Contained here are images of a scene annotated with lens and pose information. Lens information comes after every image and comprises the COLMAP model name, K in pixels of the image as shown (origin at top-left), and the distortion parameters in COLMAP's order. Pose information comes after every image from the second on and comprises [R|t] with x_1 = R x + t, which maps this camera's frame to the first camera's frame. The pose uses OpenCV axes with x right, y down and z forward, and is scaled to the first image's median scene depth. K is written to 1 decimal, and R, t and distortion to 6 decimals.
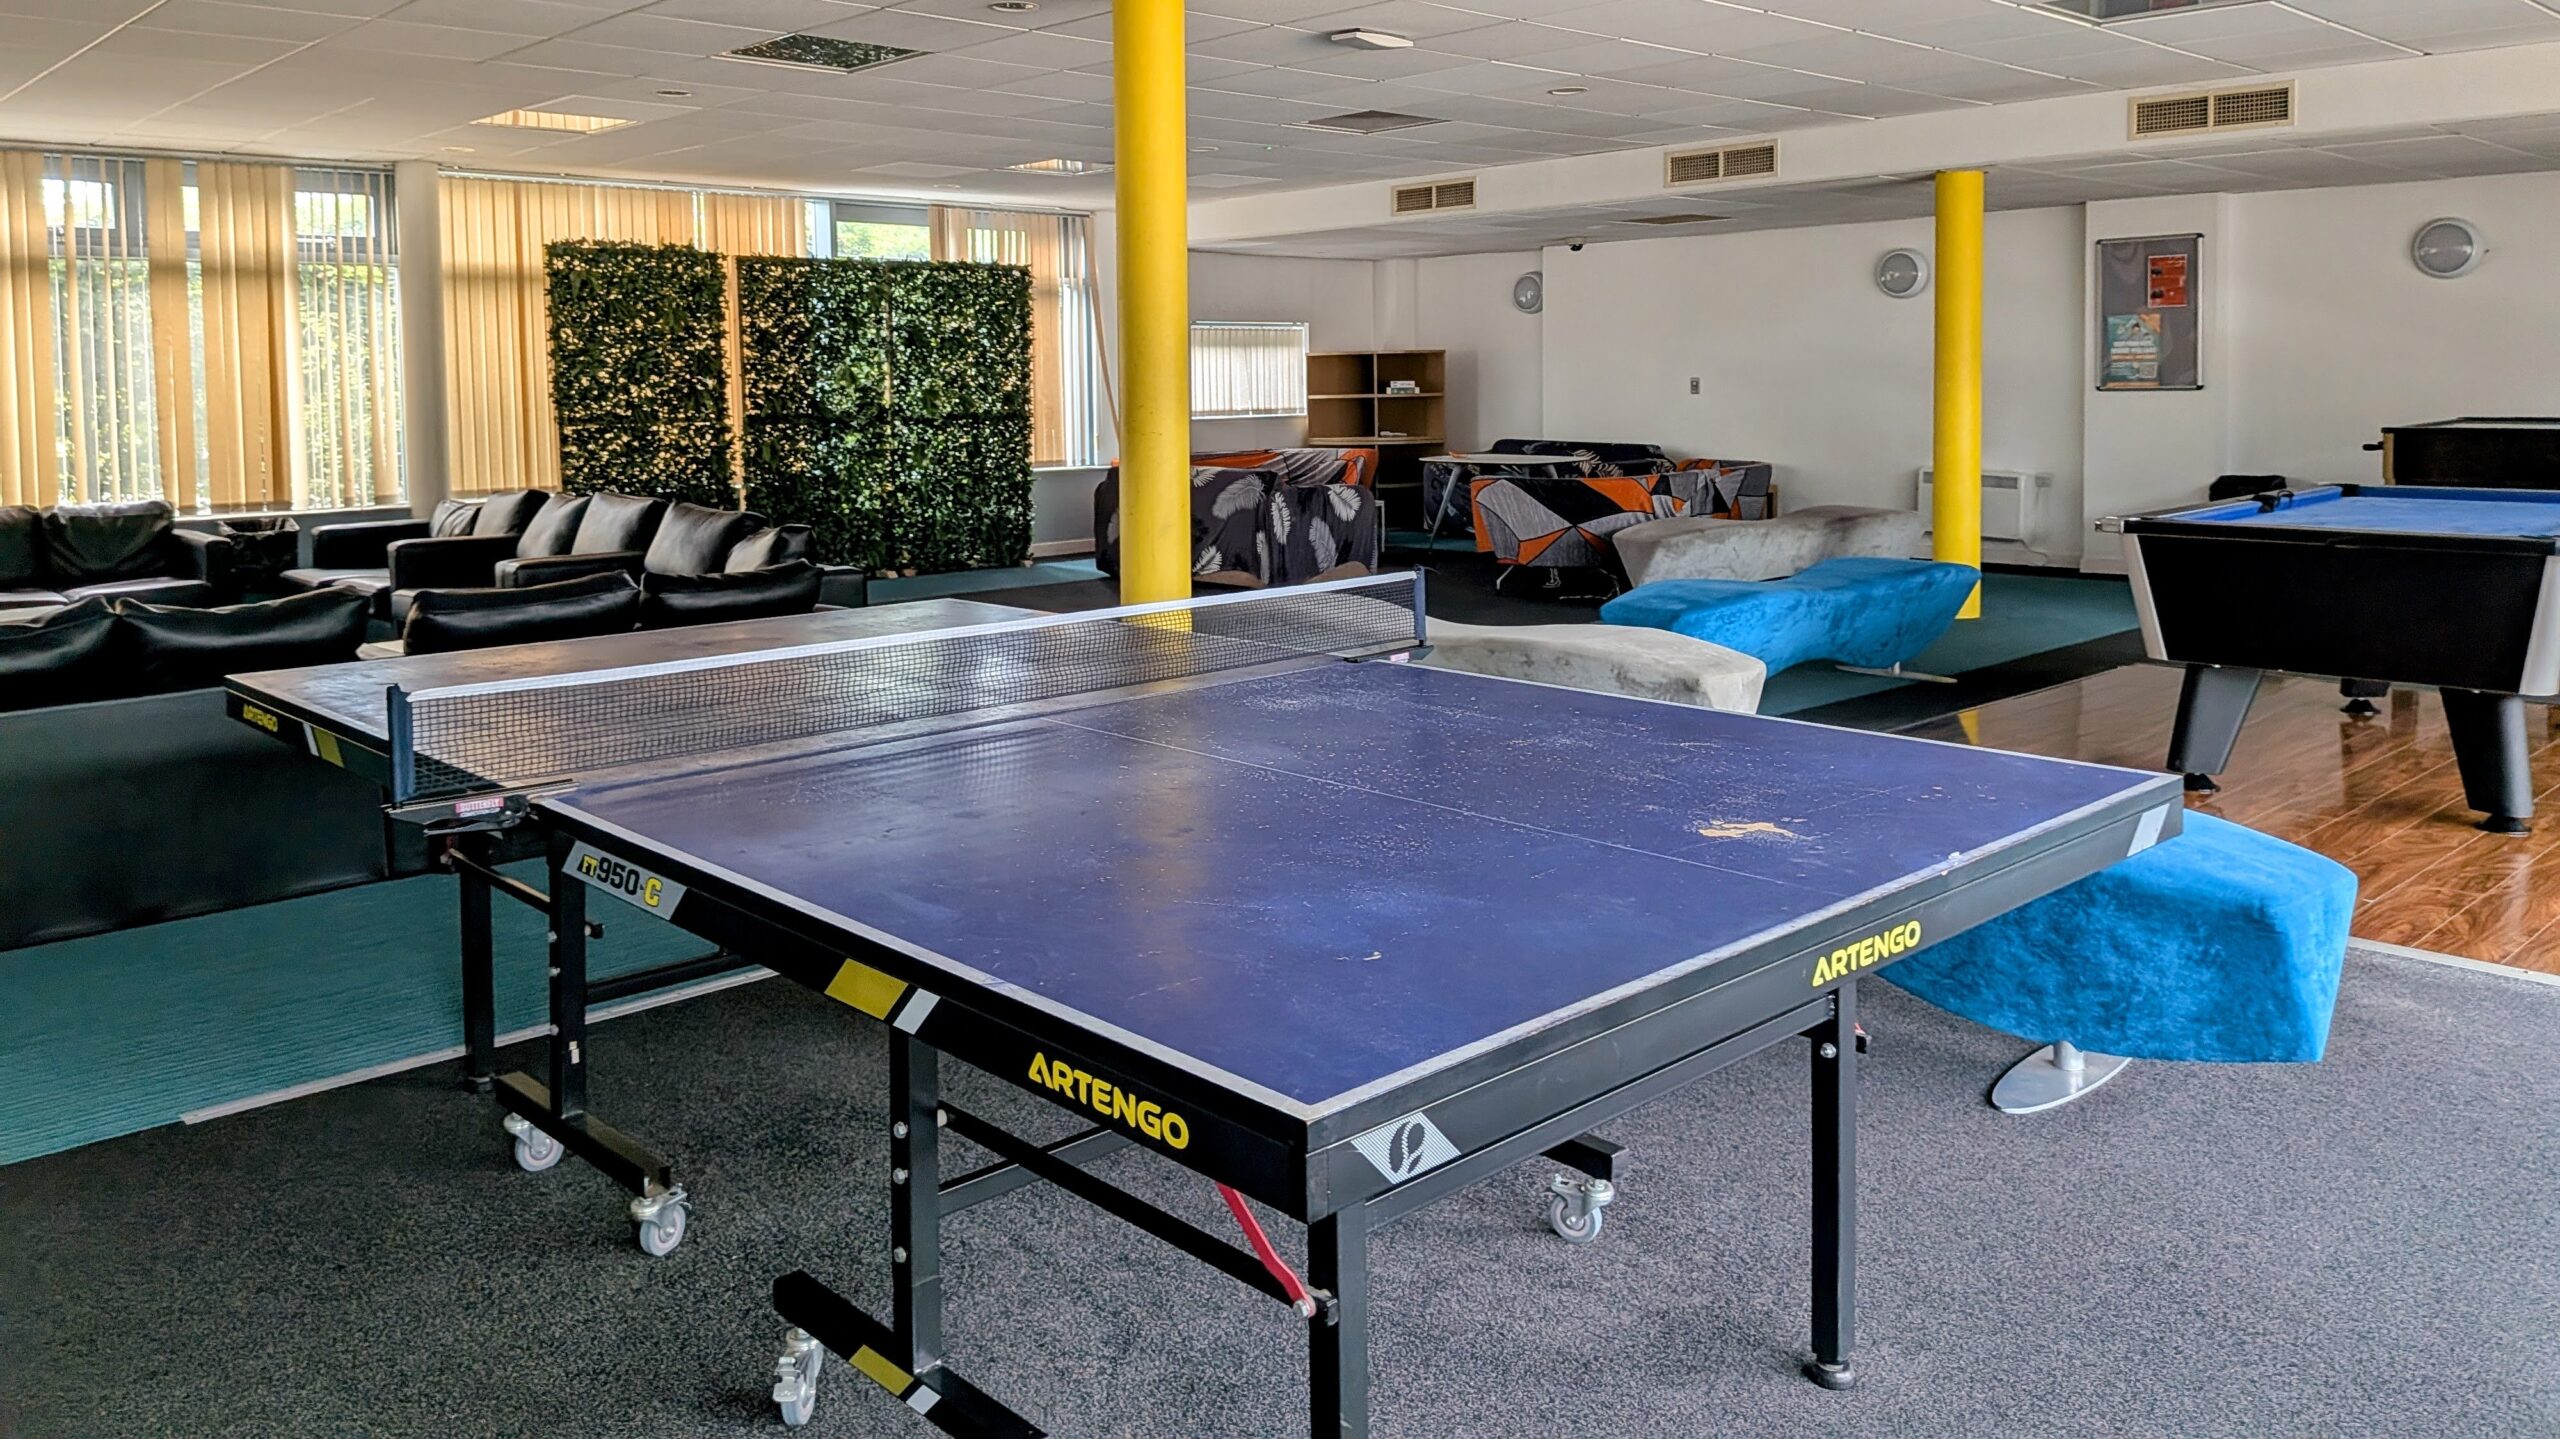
lens RADIAL K [[1821.8, 0, 1280.0], [0, 1821.8, 719.5], [0, 0, 1]] dist [0.035544, -0.000051]
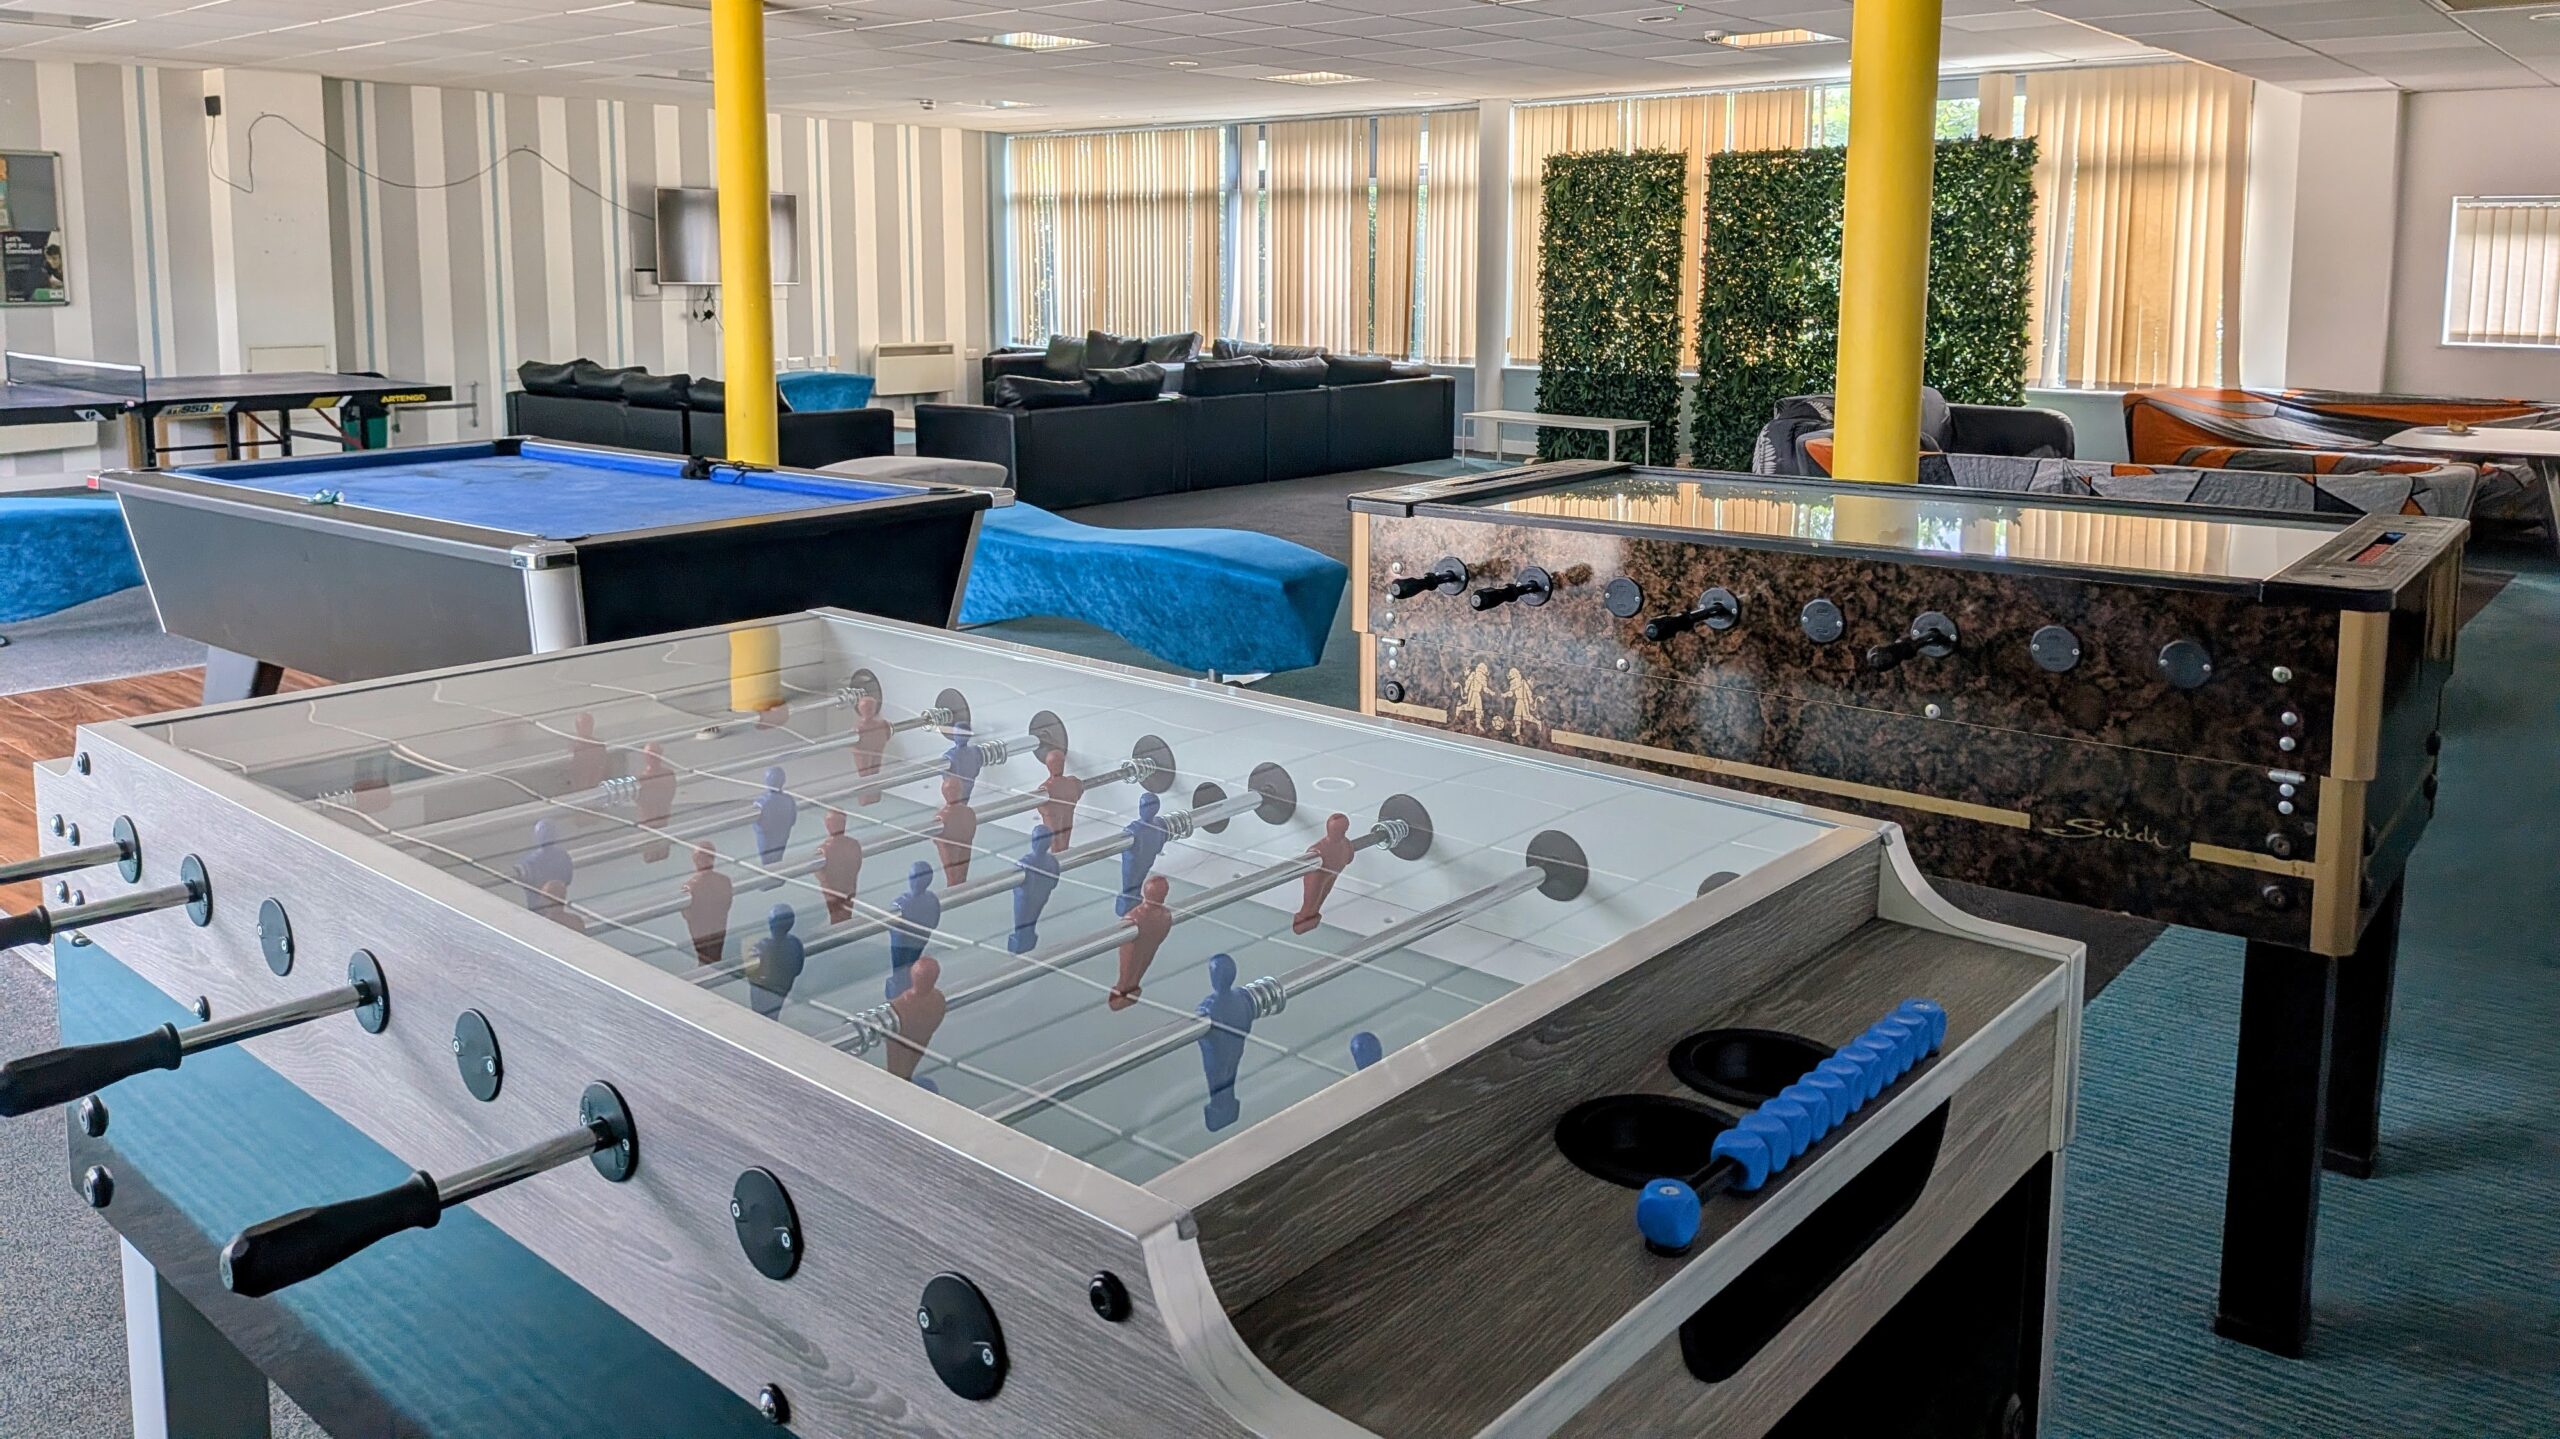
lens RADIAL K [[1821.8, 0, 1280.0], [0, 1821.8, 719.5], [0, 0, 1]] dist [0.035544, -0.000051]
pose [[0.108137, 0.254911, -0.960899, 0.800340], [-0.191590, 0.953791, 0.231465, -0.143428], [0.975500, 0.159069, 0.151978, 0.668364]]
